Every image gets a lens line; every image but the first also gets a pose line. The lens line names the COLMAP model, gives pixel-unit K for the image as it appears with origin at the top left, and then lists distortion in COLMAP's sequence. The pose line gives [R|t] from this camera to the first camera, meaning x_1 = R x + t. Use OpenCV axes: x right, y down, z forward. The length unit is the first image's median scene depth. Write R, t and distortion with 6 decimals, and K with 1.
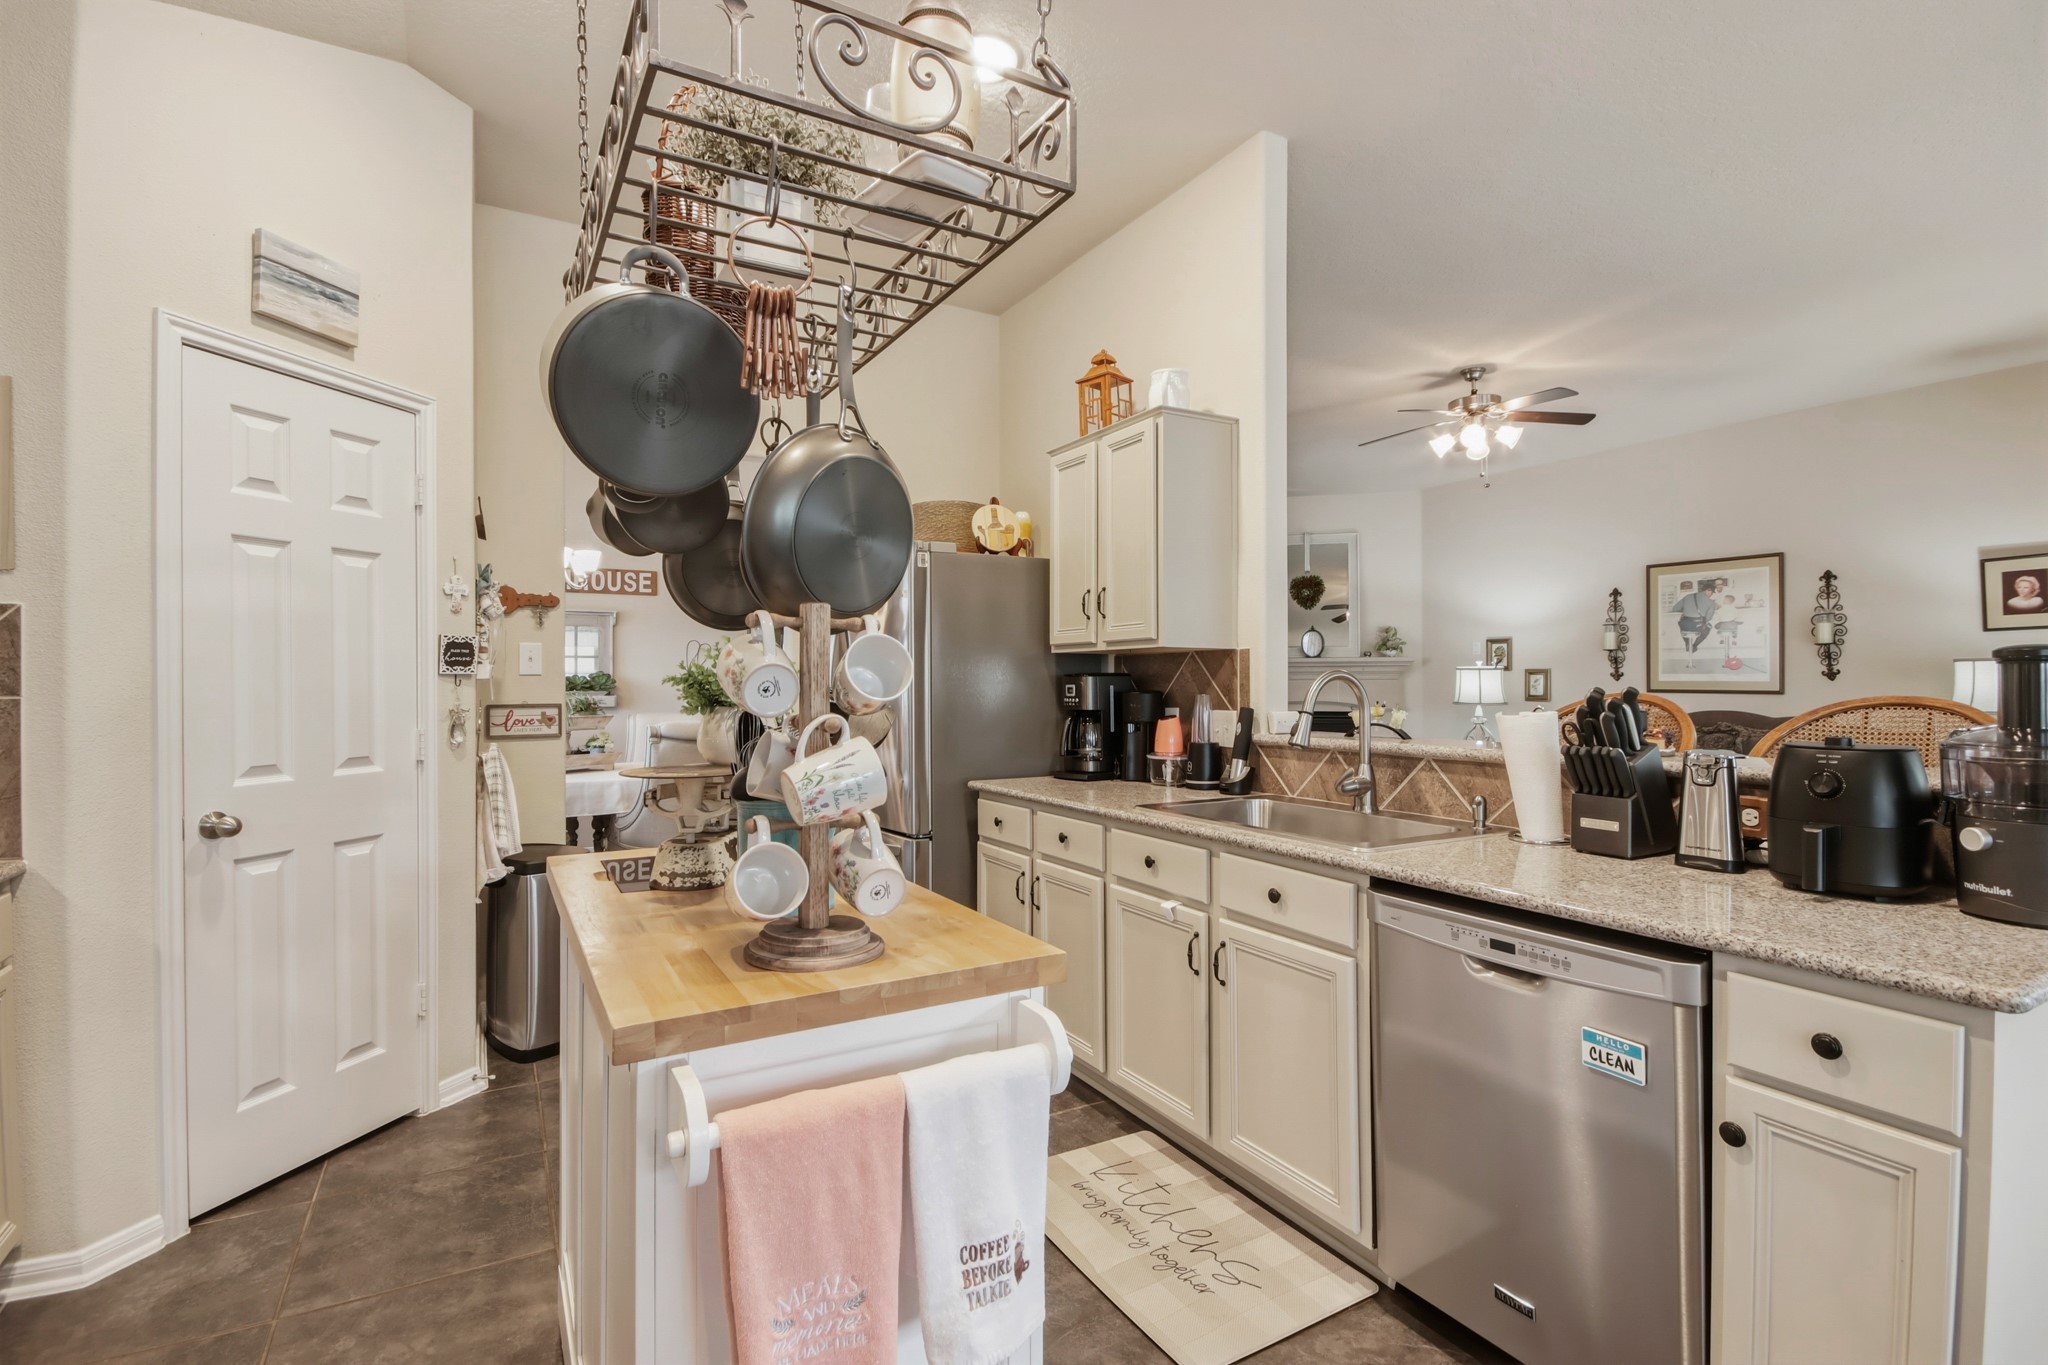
lens RADIAL K [[907.0, 0, 985.0], [0, 907.0, 679.0], [0, 0, 1]] dist [0.012228, -0.007126]
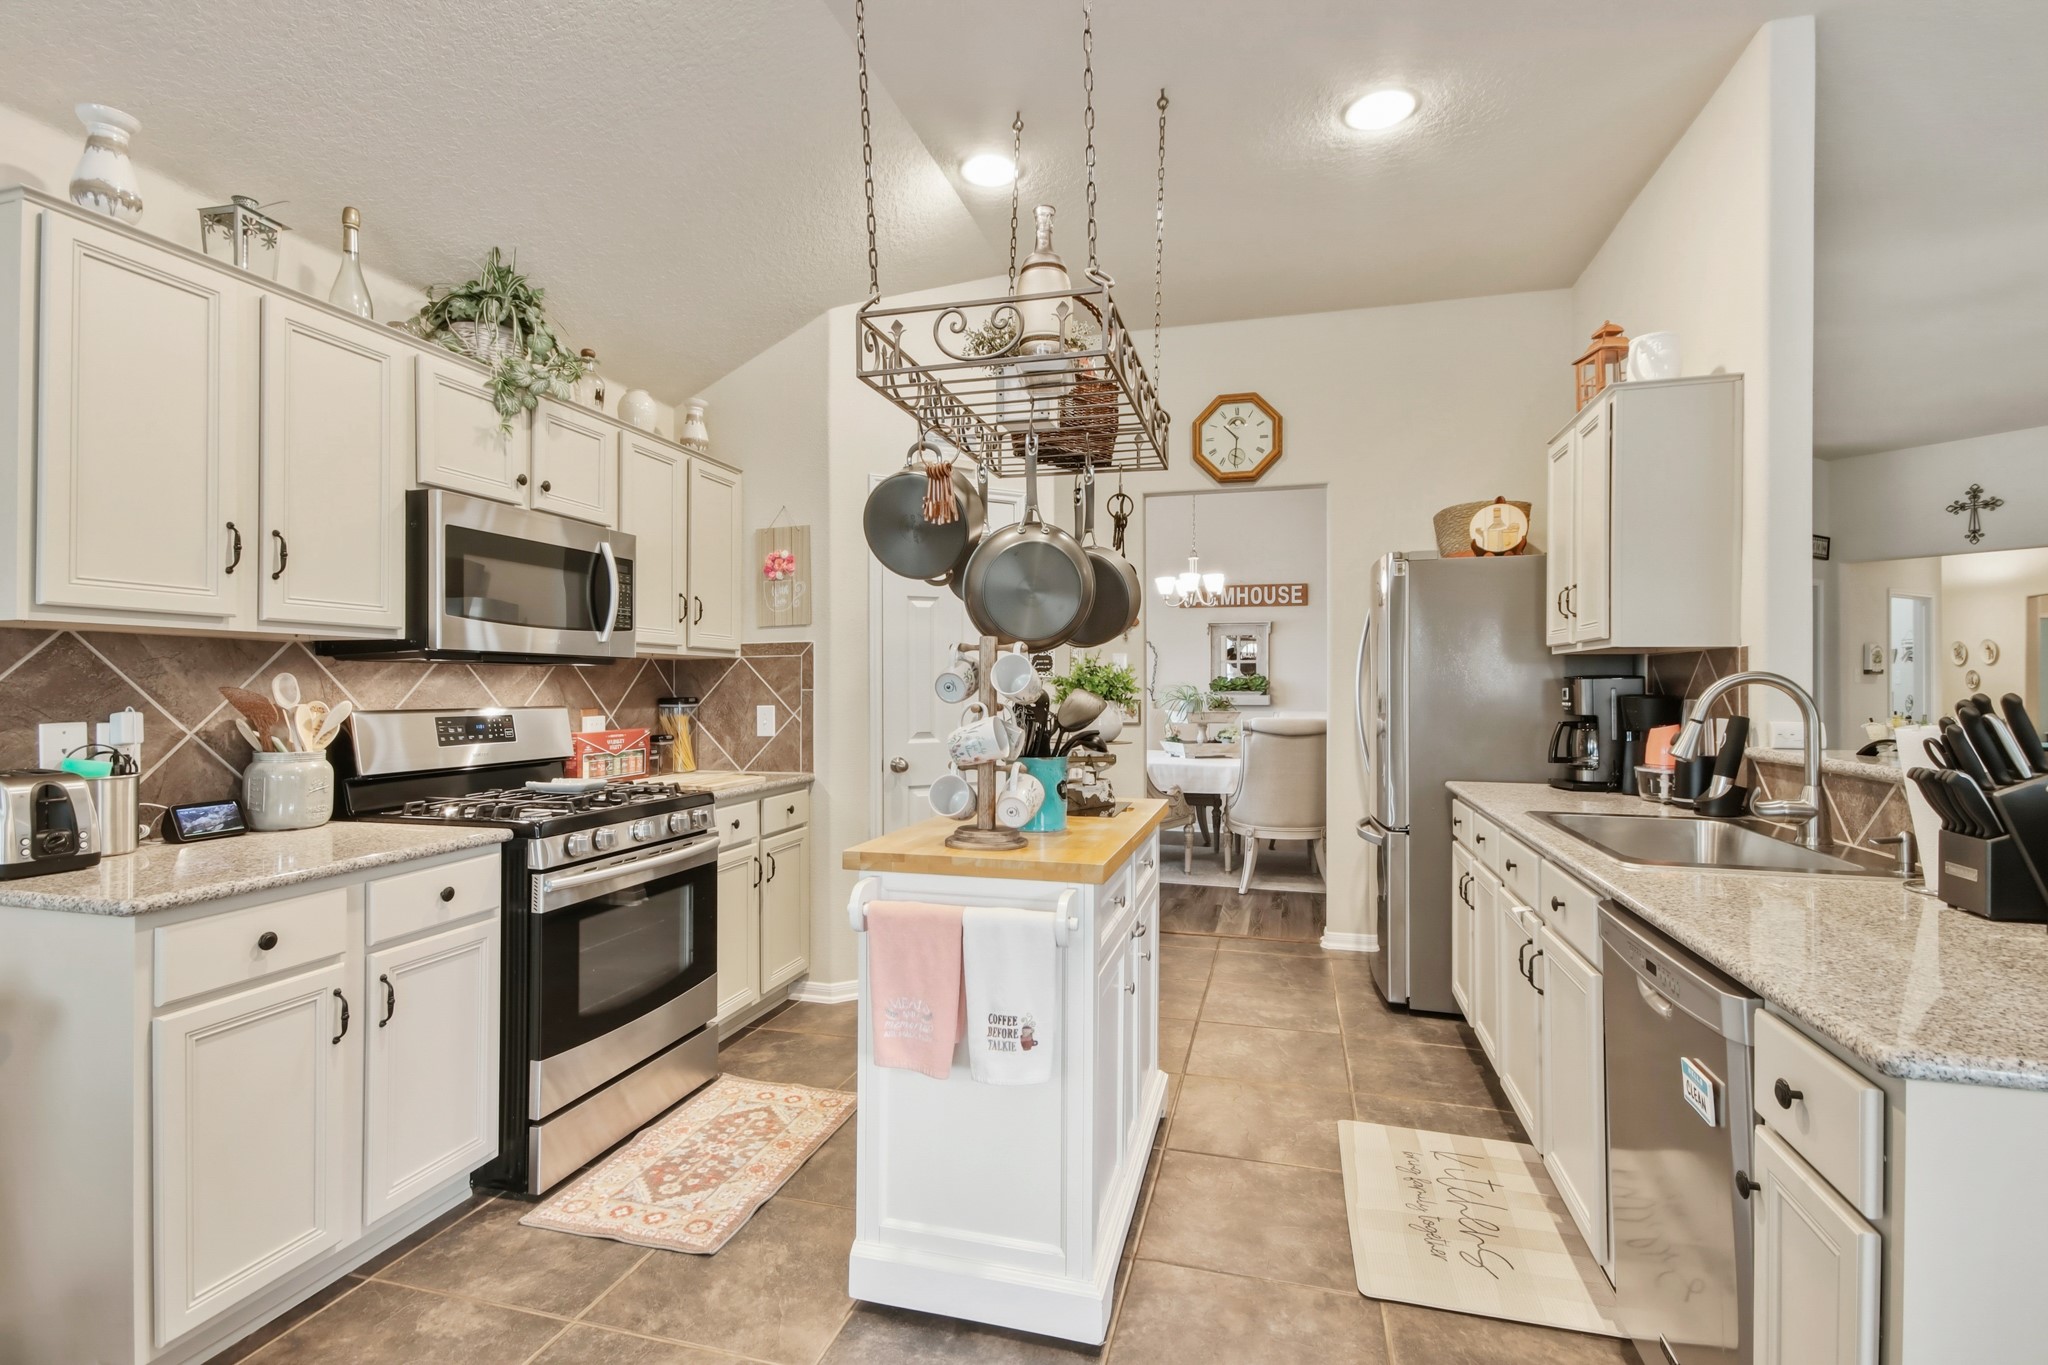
lens RADIAL K [[907.0, 0, 1050.5], [0, 907.0, 679.9], [0, 0, 1]] dist [0.012228, -0.007126]
pose [[0.737497, 0.001064, -0.675350, 0.448028], [-0.001759, 0.999998, -0.000345, -0.001003], [0.675348, 0.001442, 0.737498, -0.067508]]
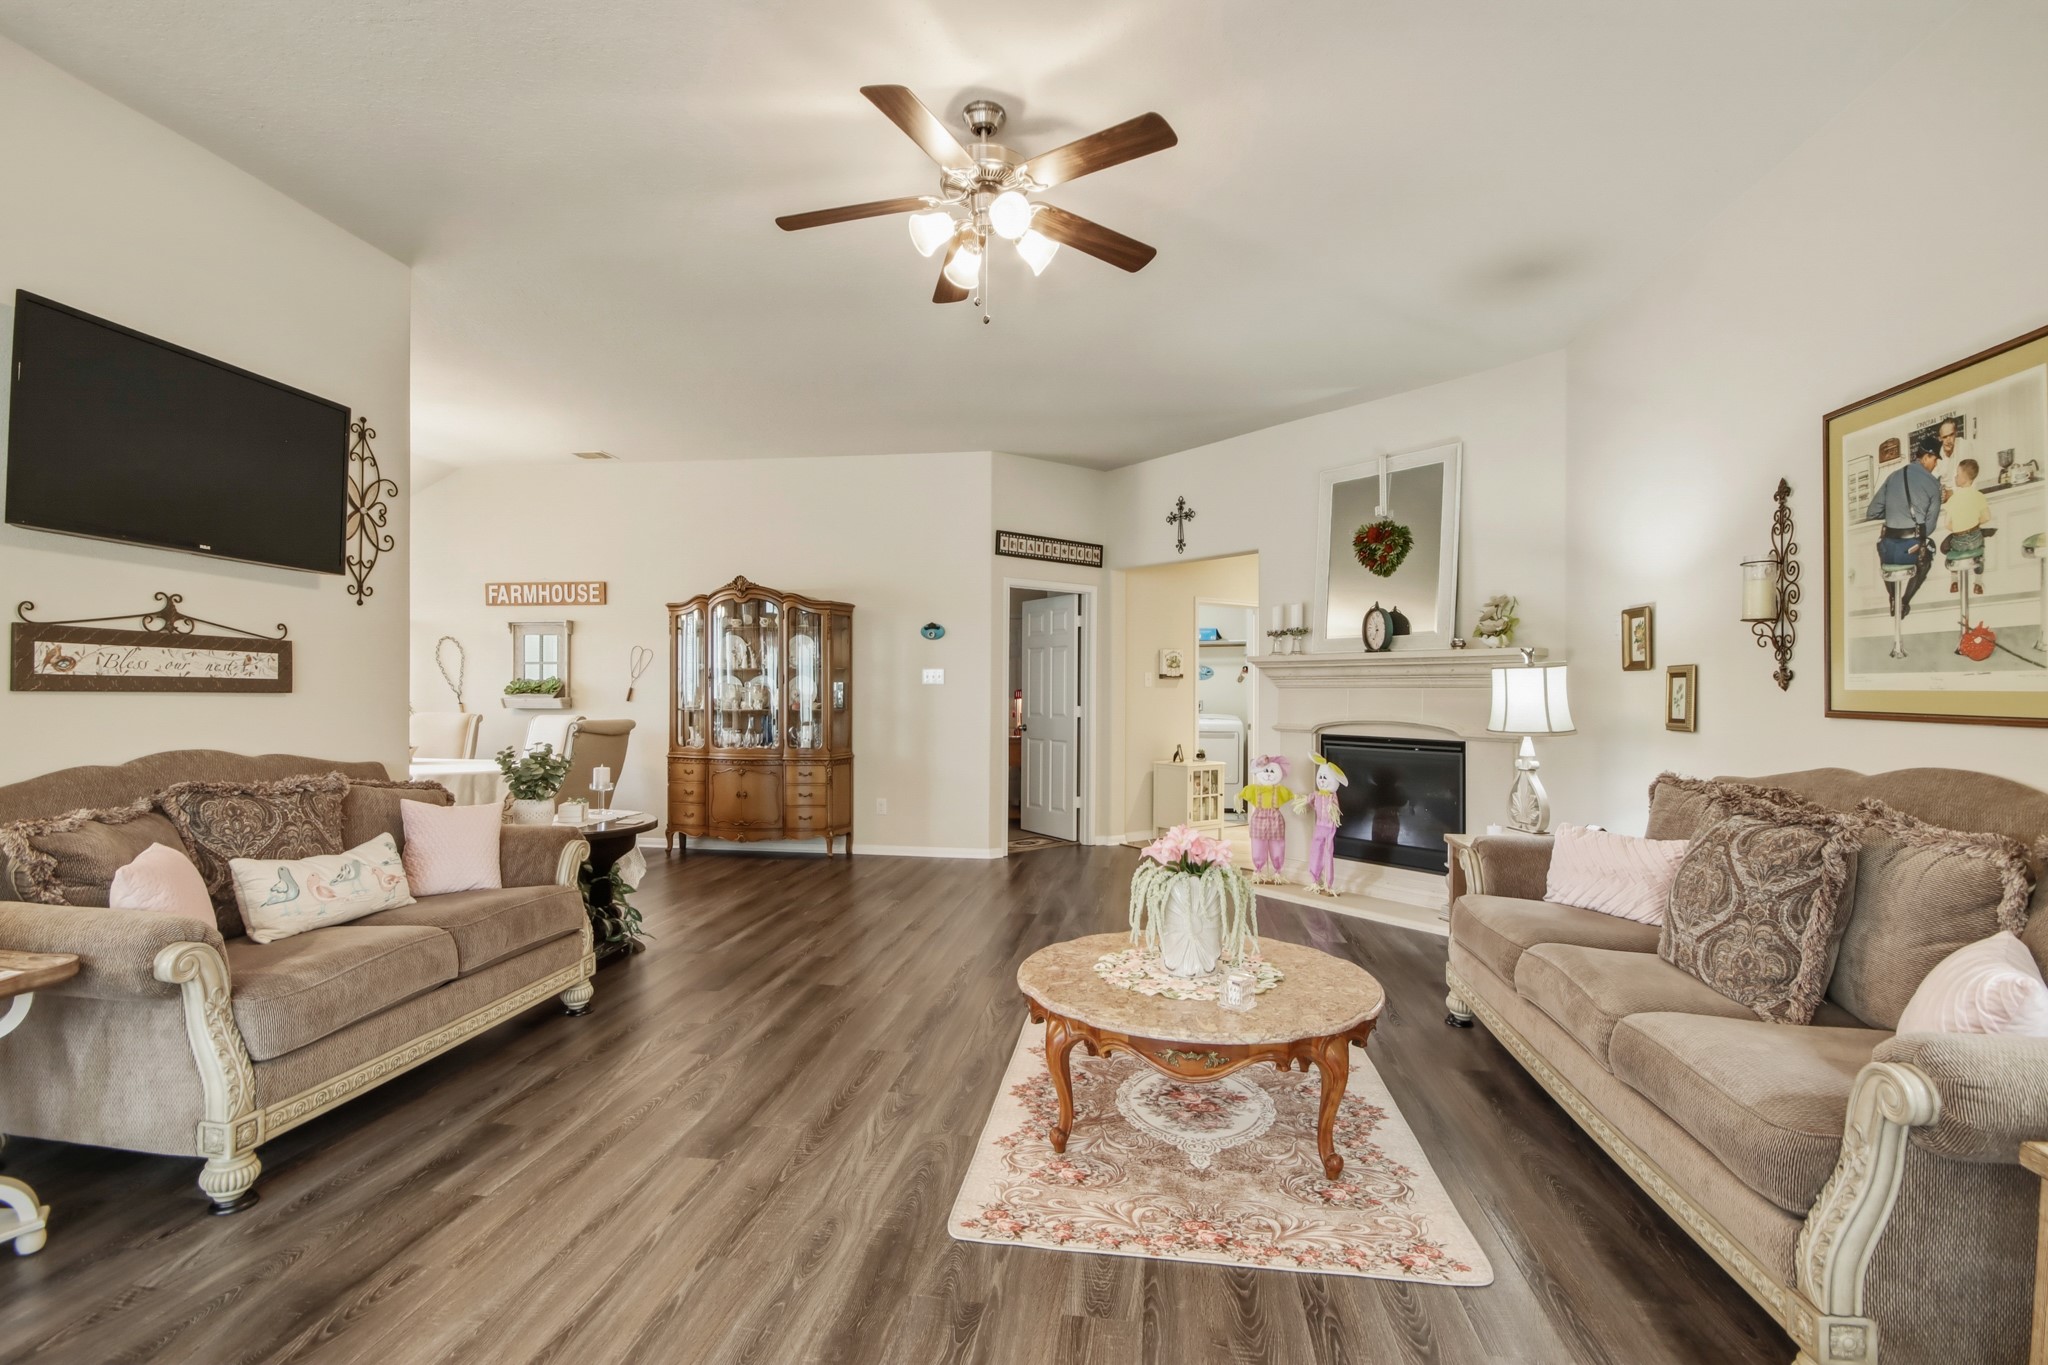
lens RADIAL K [[907.0, 0, 1034.7], [0, 907.0, 681.9], [0, 0, 1]] dist [0.012228, -0.007126]
pose [[0.809365, 0.000261, -0.587306, 1.939841], [-0.005769, 0.999955, -0.007506, 0.009271], [0.587278, 0.009464, 0.809330, 1.276228]]
